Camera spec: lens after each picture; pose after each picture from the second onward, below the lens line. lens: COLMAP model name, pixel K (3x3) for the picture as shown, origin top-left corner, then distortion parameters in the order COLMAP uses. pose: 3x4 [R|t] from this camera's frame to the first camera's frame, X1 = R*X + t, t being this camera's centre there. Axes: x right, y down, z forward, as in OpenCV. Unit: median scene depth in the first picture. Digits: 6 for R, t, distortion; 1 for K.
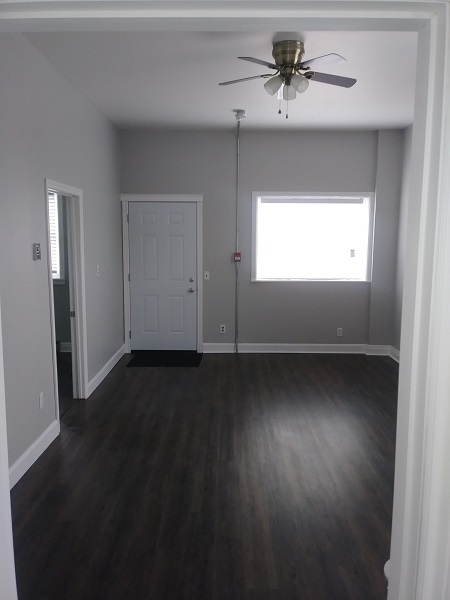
lens RADIAL K [[486.3, 0, 225.0], [0, 486.3, 300.0], [0, 0, 1]] dist [0.054879, -0.073443]
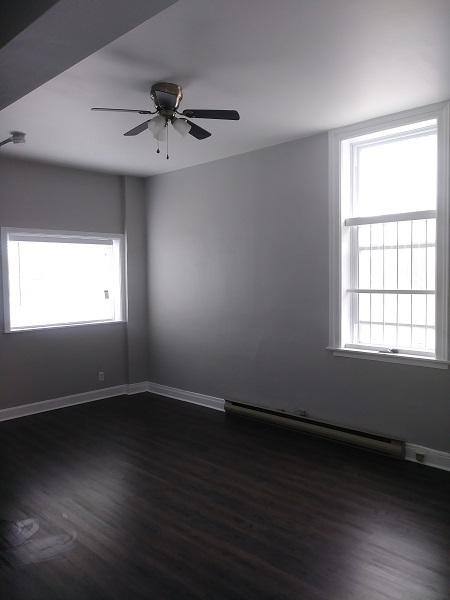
lens RADIAL K [[486.3, 0, 225.0], [0, 486.3, 300.0], [0, 0, 1]] dist [0.054879, -0.073443]
pose [[0.711822, -0.052609, 0.700387, -0.261955], [0.108237, 0.993495, -0.035379, -0.024002], [-0.693970, 0.100991, 0.712886, 0.135963]]
